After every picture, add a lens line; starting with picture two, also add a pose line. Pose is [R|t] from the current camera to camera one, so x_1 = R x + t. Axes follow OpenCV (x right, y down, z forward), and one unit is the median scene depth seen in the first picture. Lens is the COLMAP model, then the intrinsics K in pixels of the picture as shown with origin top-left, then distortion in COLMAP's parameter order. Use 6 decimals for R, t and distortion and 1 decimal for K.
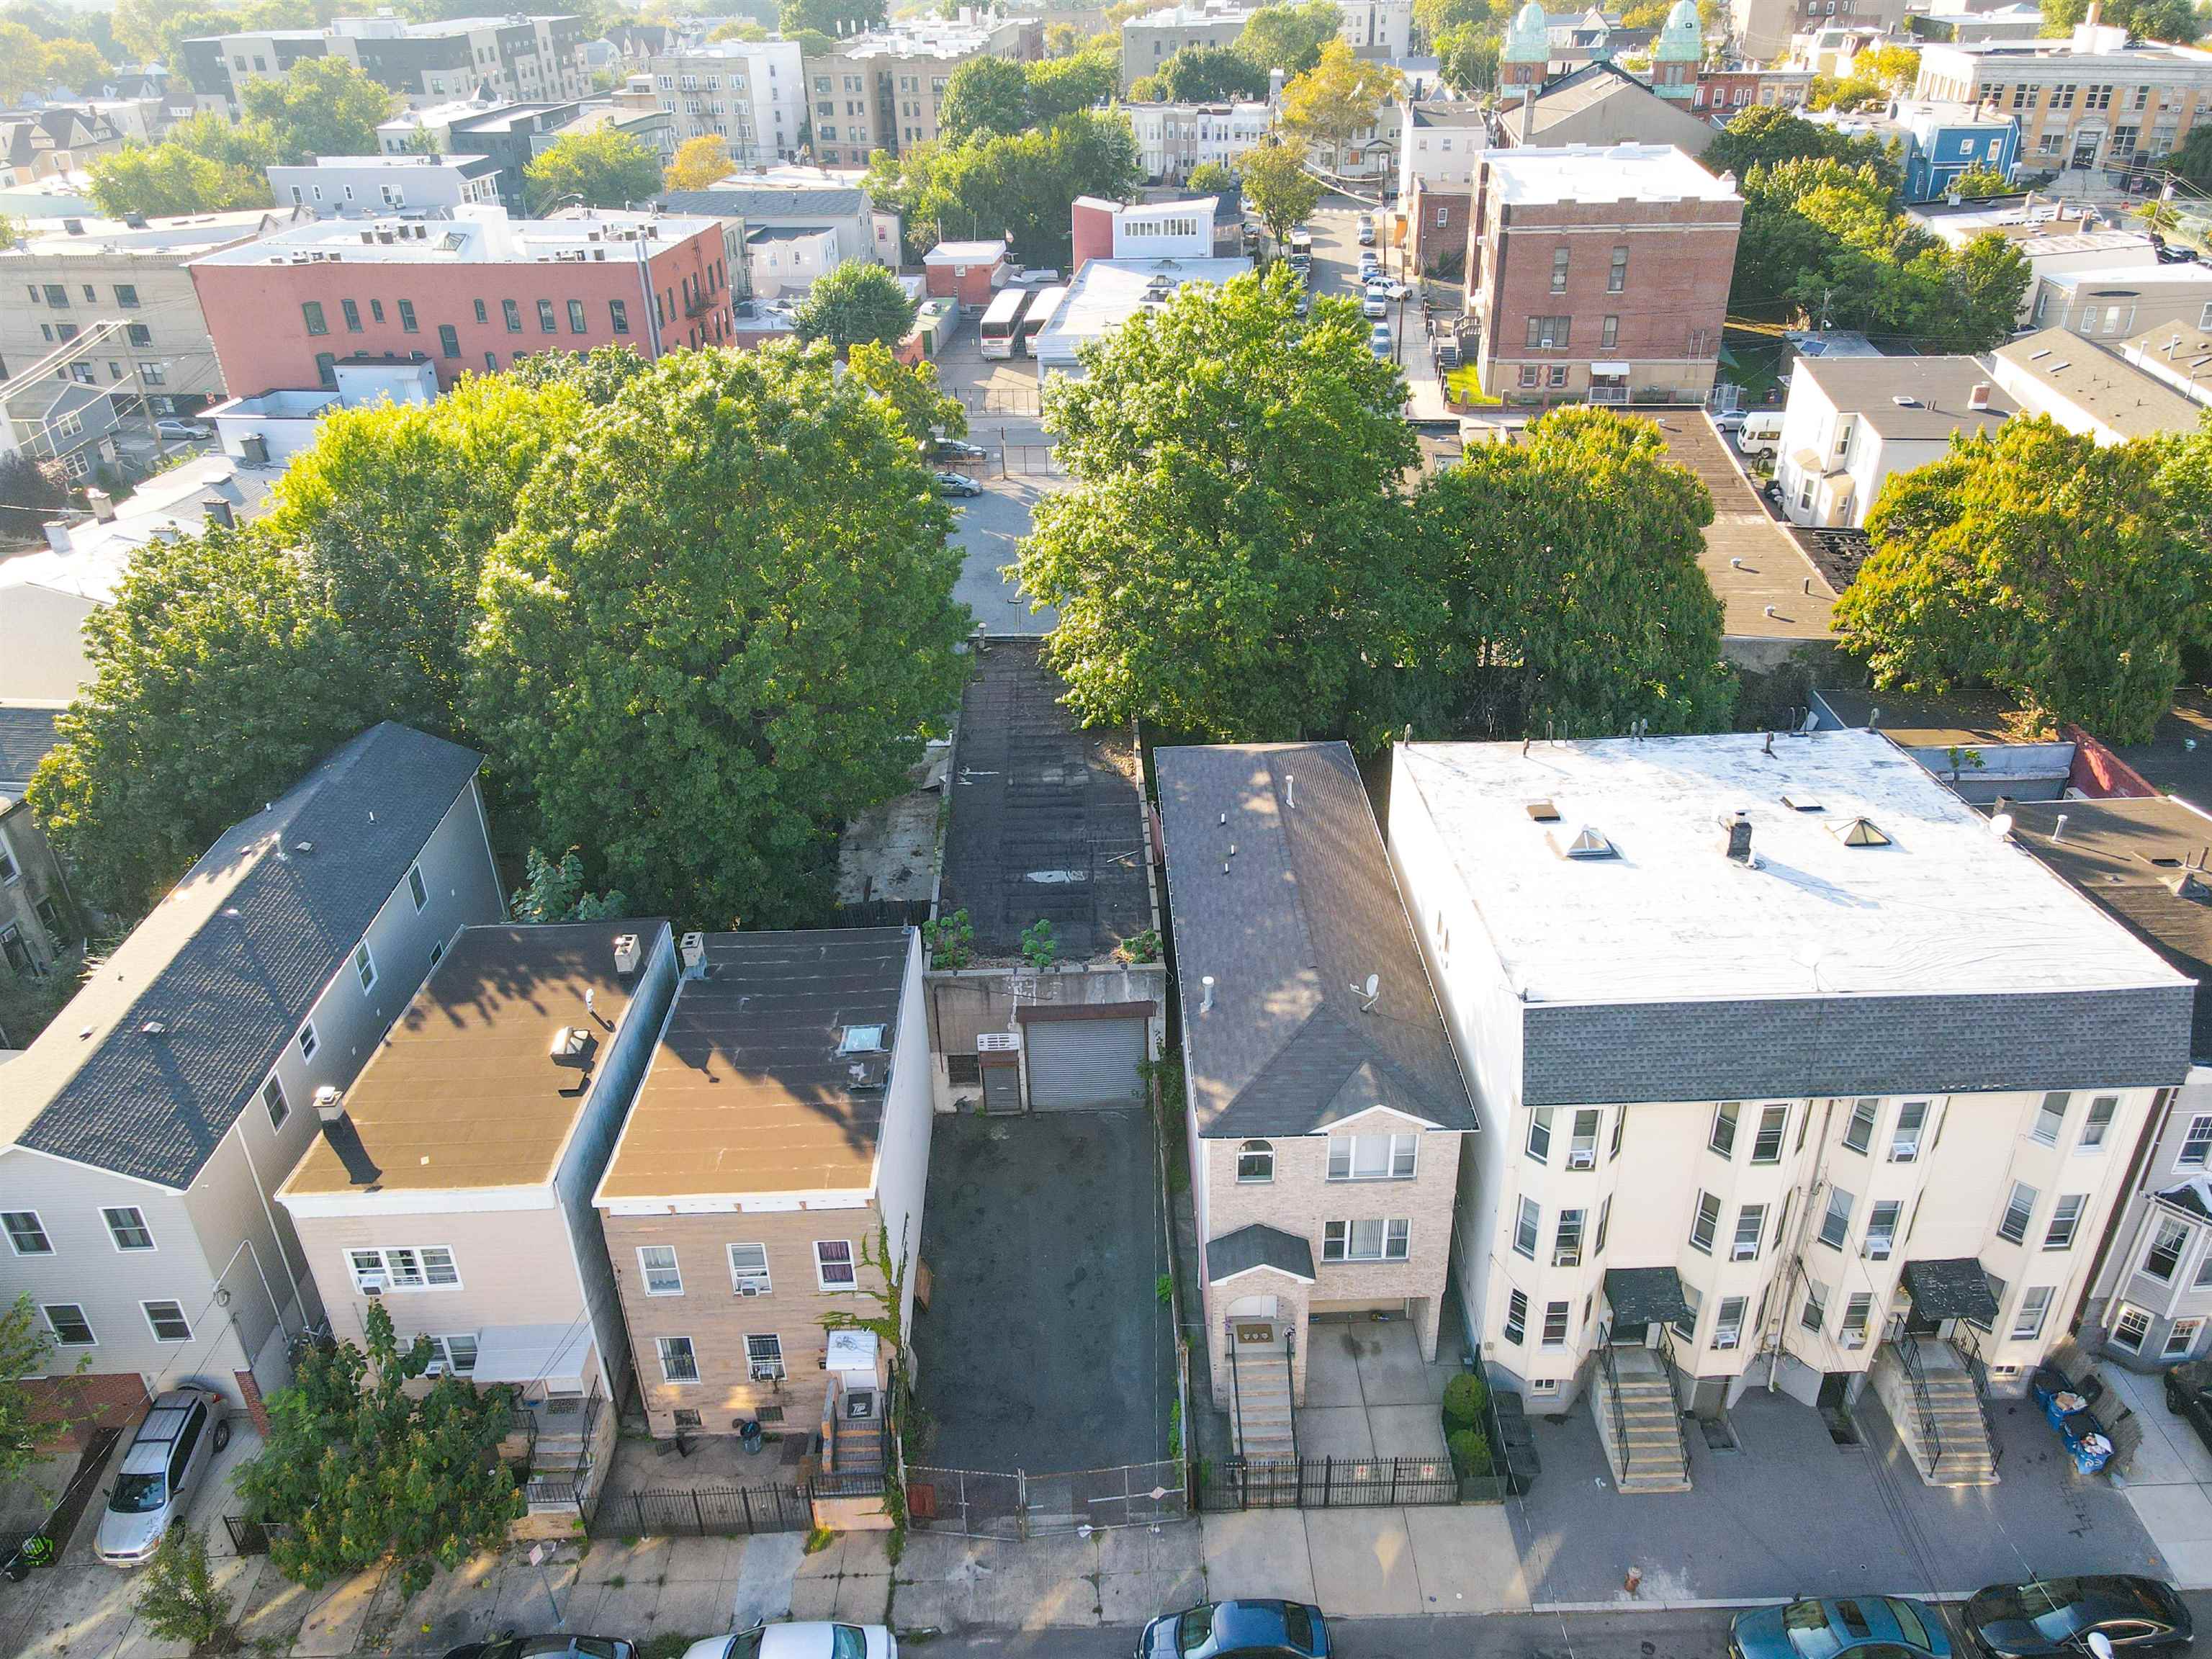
lens RADIAL K [[1608.4, 0, 1114.1], [0, 1608.4, 830.8], [0, 0, 1]] dist [0.020813, 0.003119]
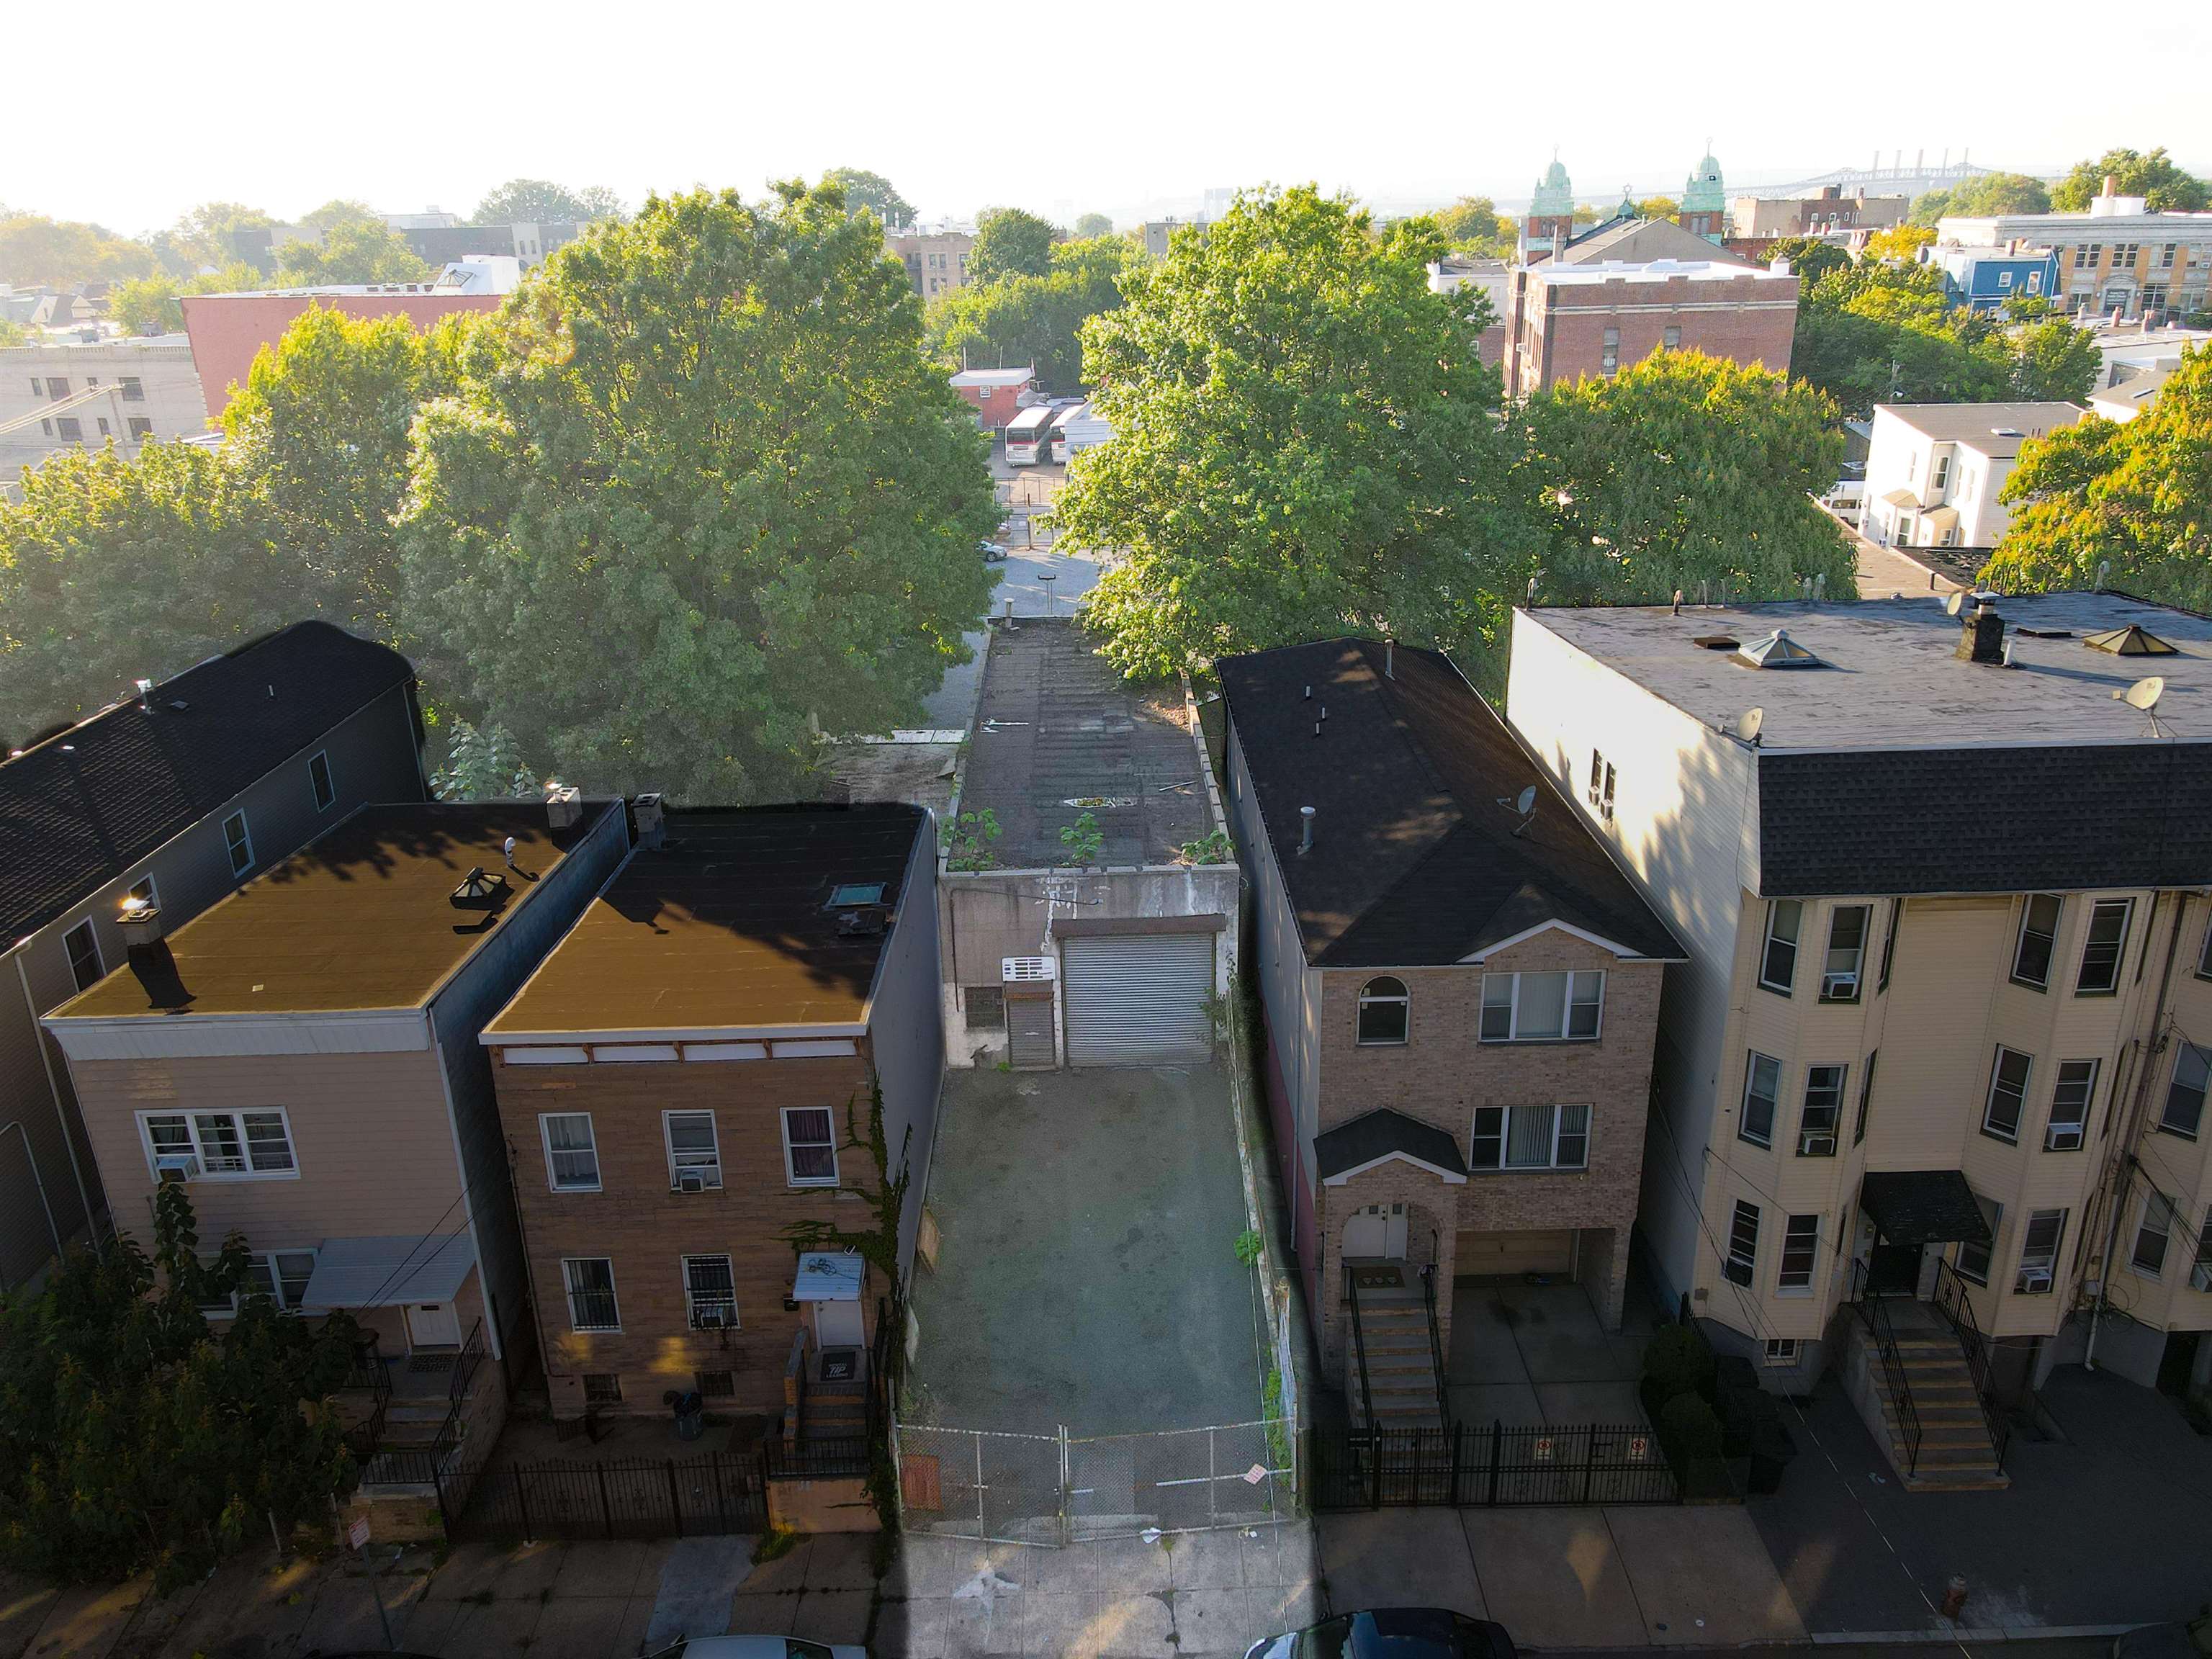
lens RADIAL K [[1608.4, 0, 1113.2], [0, 1608.4, 834.3], [0, 0, 1]] dist [0.020813, 0.003119]
pose [[0.999952, 0.005574, -0.008000, -0.029378], [-0.006704, 0.988808, -0.149044, 0.227058], [0.007080, 0.149090, 0.988798, 0.246737]]
